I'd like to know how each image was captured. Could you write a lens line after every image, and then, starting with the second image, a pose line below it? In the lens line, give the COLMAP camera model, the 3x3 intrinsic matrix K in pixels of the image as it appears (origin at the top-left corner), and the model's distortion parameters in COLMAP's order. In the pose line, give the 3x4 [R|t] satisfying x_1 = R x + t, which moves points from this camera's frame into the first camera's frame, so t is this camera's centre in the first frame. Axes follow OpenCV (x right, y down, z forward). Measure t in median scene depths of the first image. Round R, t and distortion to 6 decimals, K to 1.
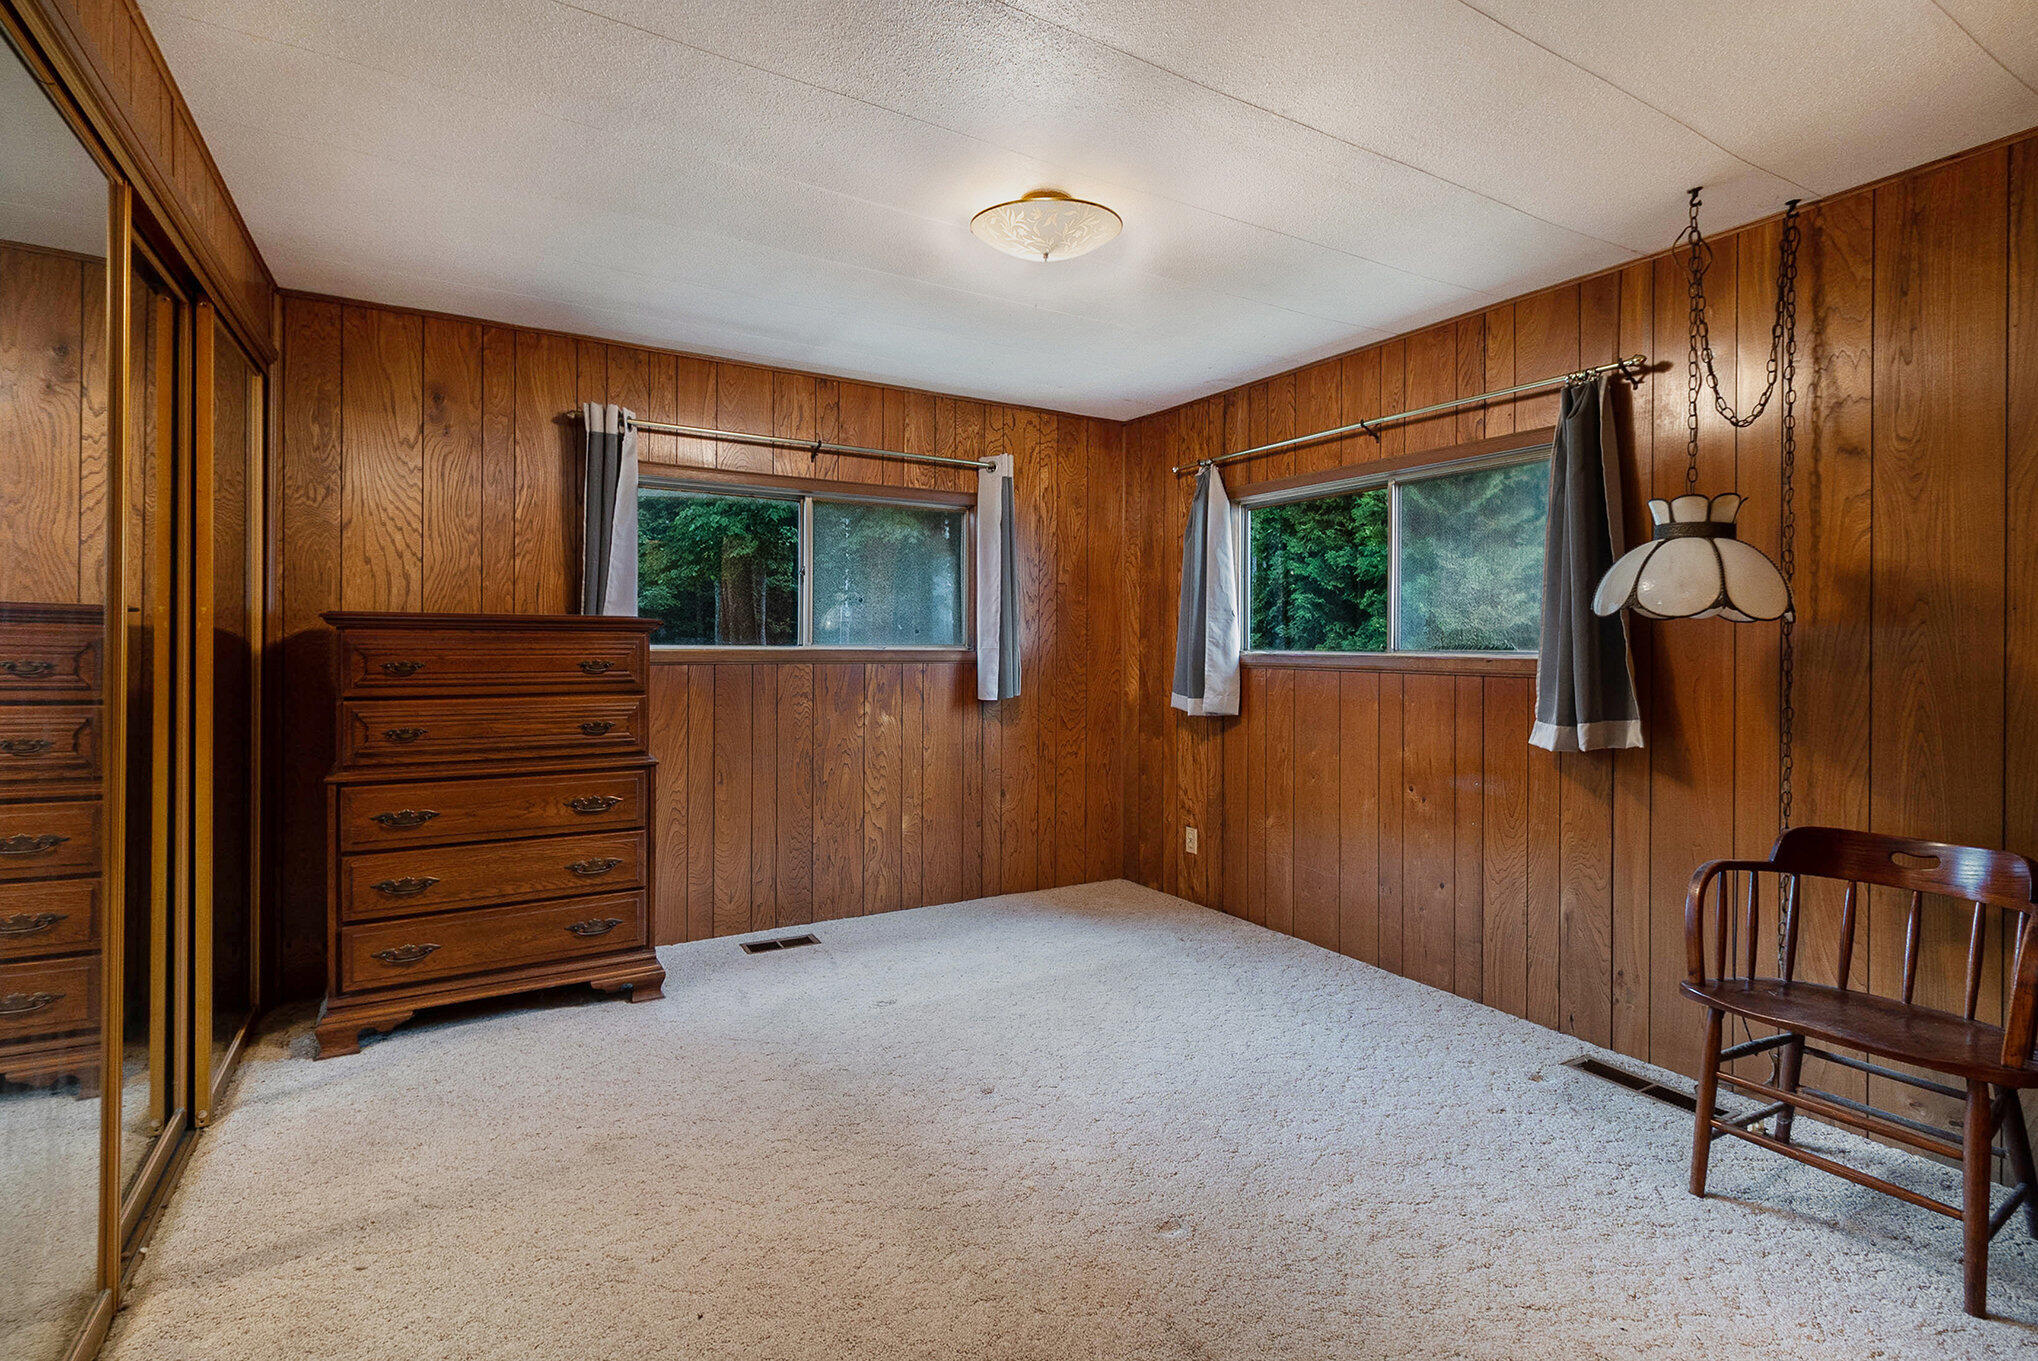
lens RADIAL K [[957.1, 0, 1012.4], [0, 957.1, 650.8], [0, 0, 1]] dist [0.001550, 0.000750]
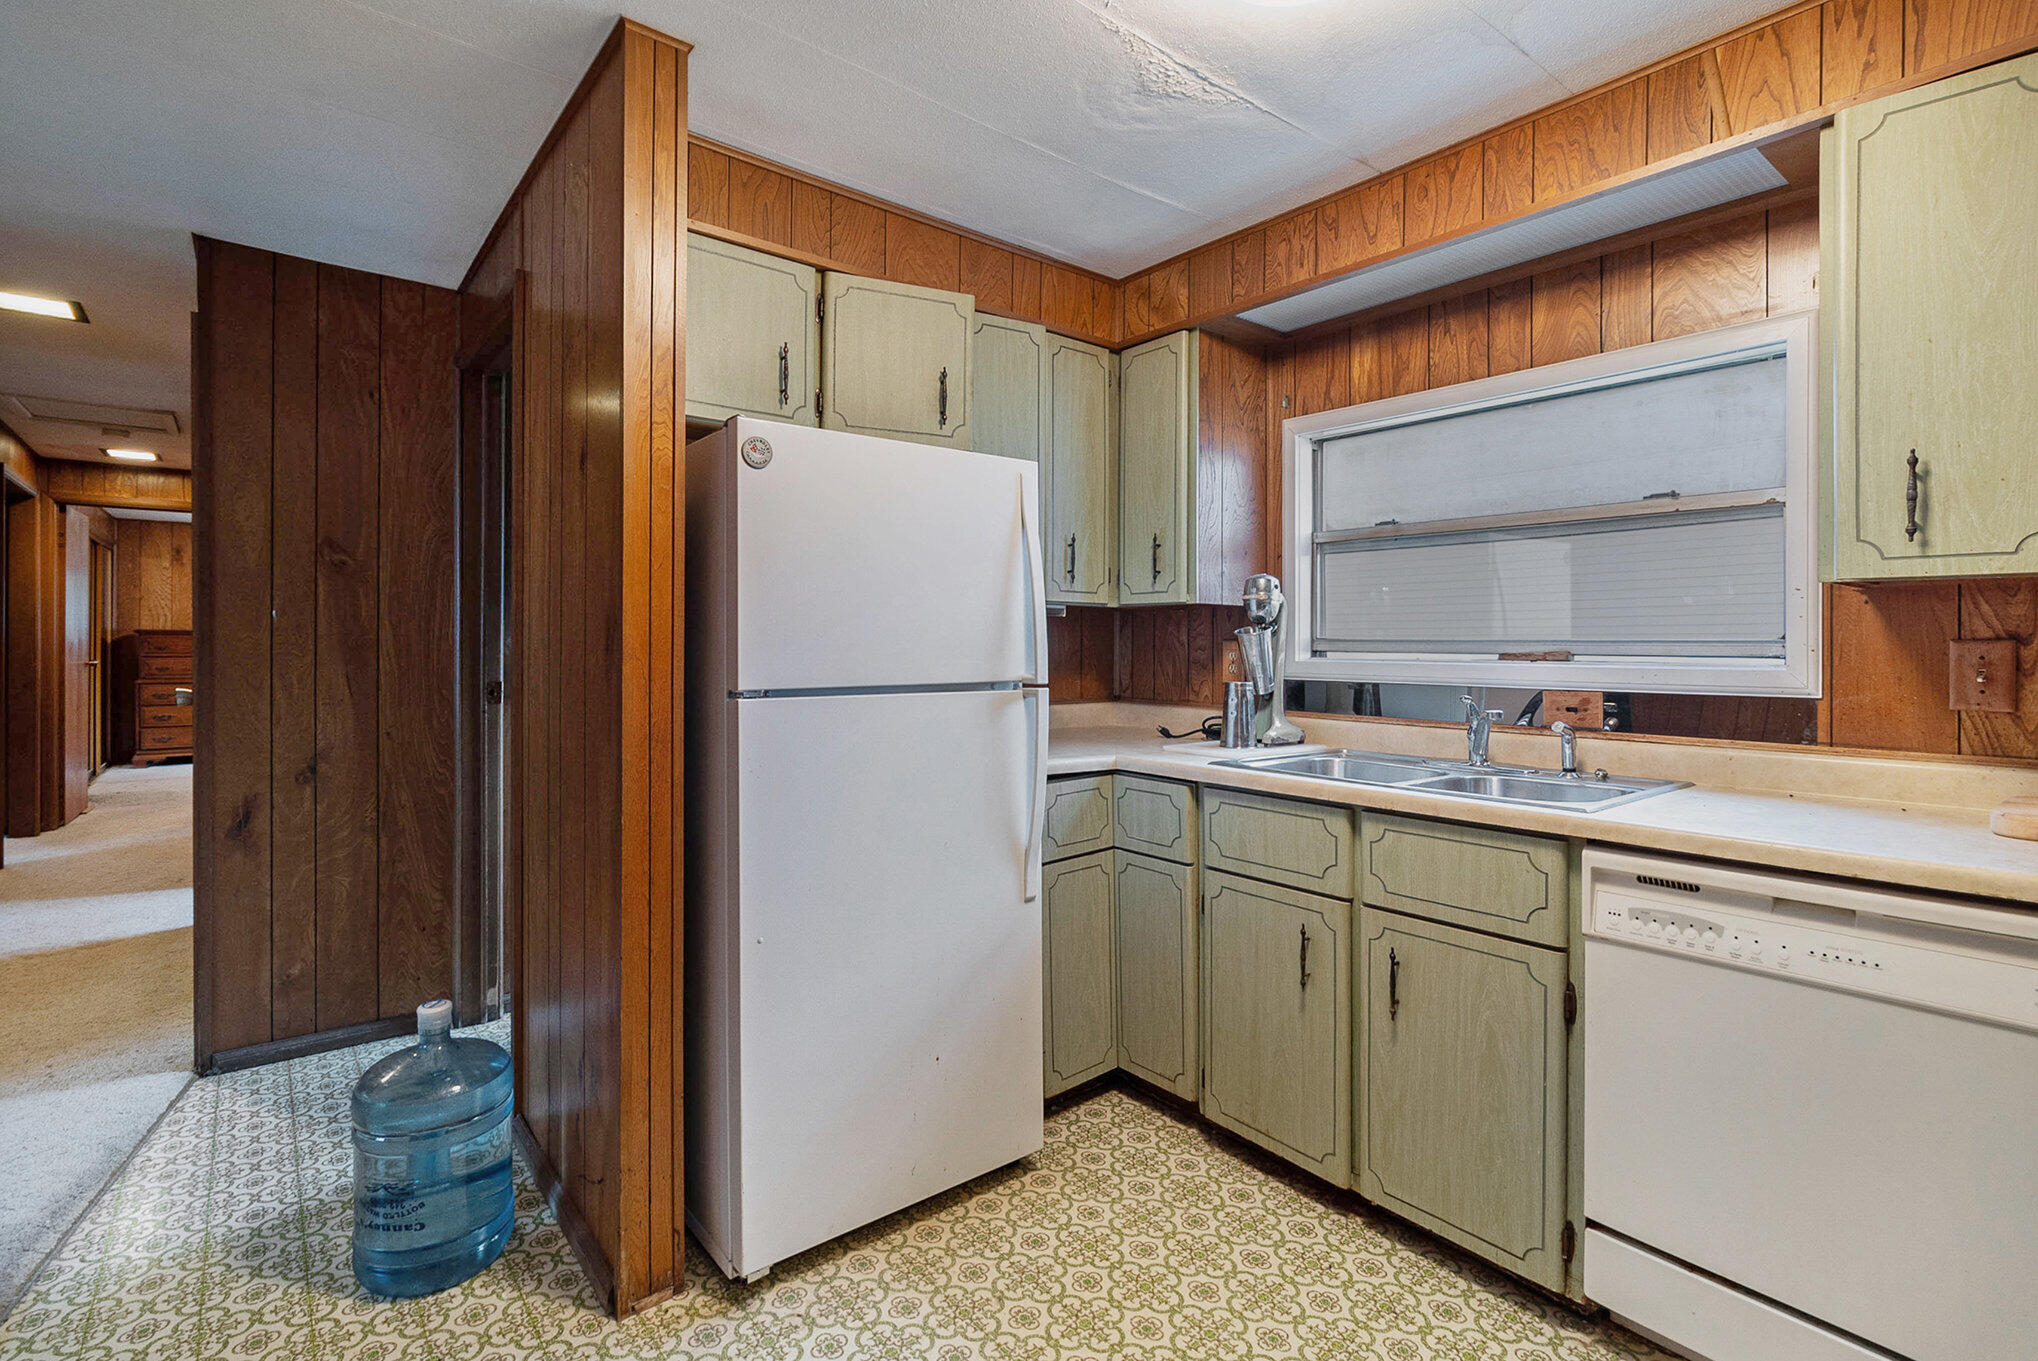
lens RADIAL K [[957.1, 0, 1008.1], [0, 957.1, 649.5], [0, 0, 1]] dist [0.001550, 0.000750]
pose [[0.990959, 0.001545, 0.134158, 1.707789], [-0.001755, 0.999997, 0.001445, 0.012194], [-0.134156, -0.001667, 0.990959, -2.513218]]
